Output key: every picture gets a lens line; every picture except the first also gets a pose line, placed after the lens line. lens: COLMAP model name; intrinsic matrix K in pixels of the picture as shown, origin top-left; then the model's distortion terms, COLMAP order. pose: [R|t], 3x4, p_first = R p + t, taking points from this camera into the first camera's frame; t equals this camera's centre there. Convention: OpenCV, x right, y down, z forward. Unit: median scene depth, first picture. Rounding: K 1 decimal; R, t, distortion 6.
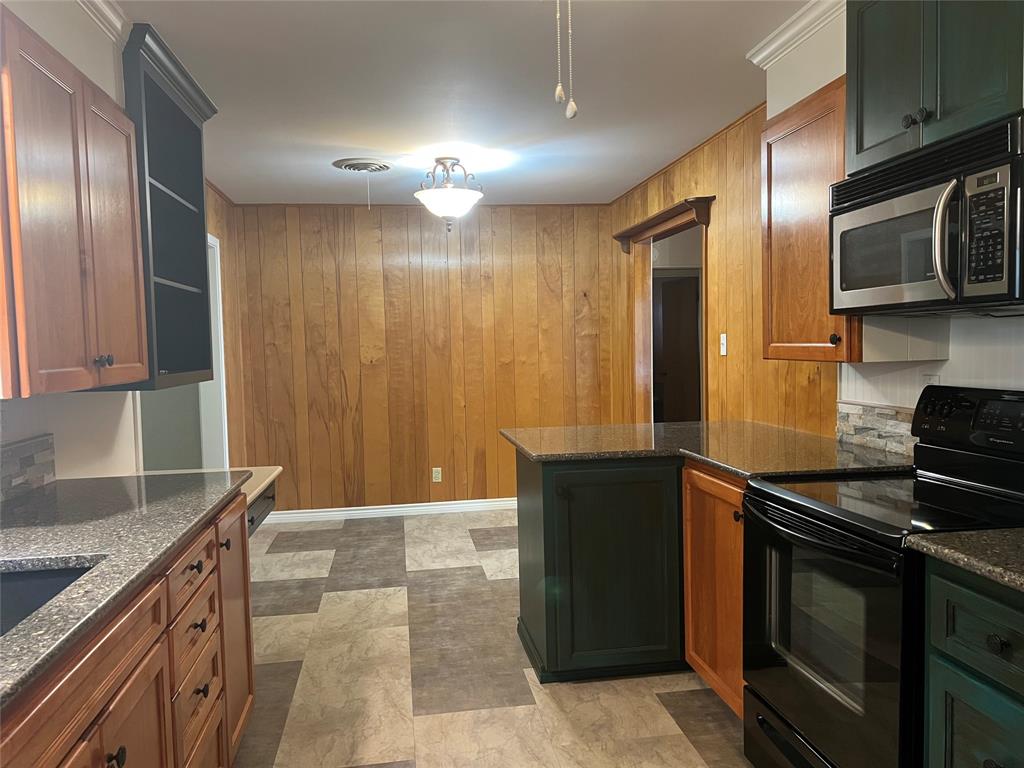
lens RADIAL K [[770.0, 0, 512.0], [0, 770.0, 384.0], [0, 0, 1]] dist [0.089212, -0.136427]
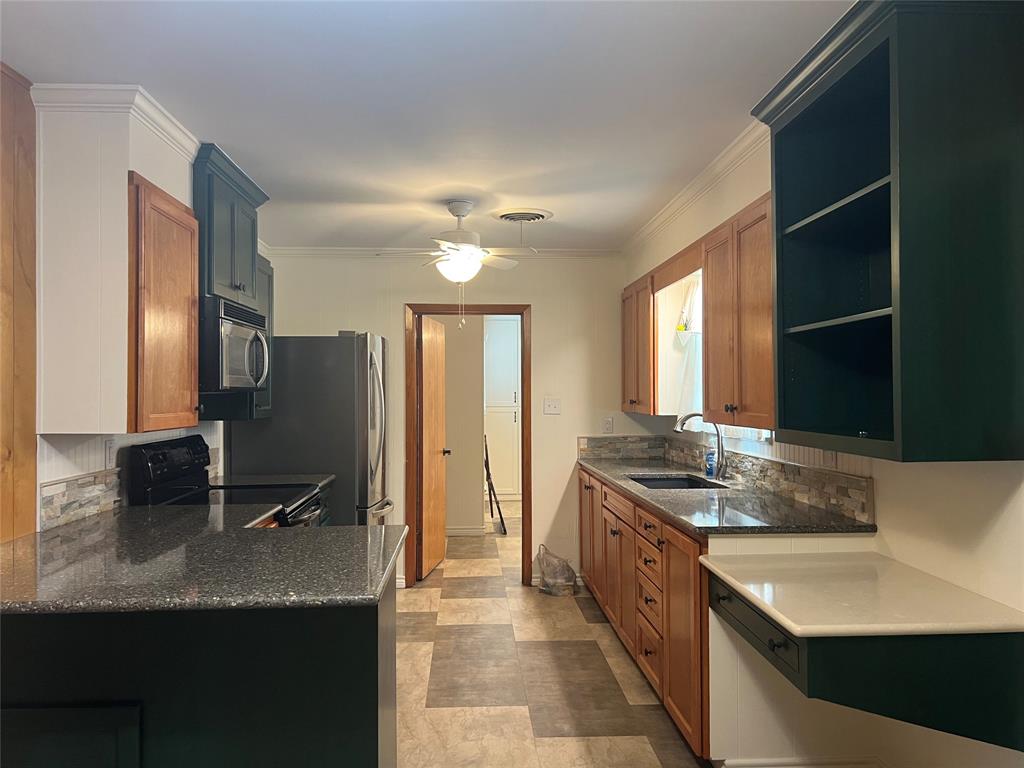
lens RADIAL K [[770.0, 0, 512.0], [0, 770.0, 384.0], [0, 0, 1]] dist [0.089212, -0.136427]
pose [[-0.995228, 0.029291, 0.093077, -0.170750], [0.032954, 0.998732, 0.038065, -0.099499], [-0.091844, 0.040950, -0.994931, 1.710629]]
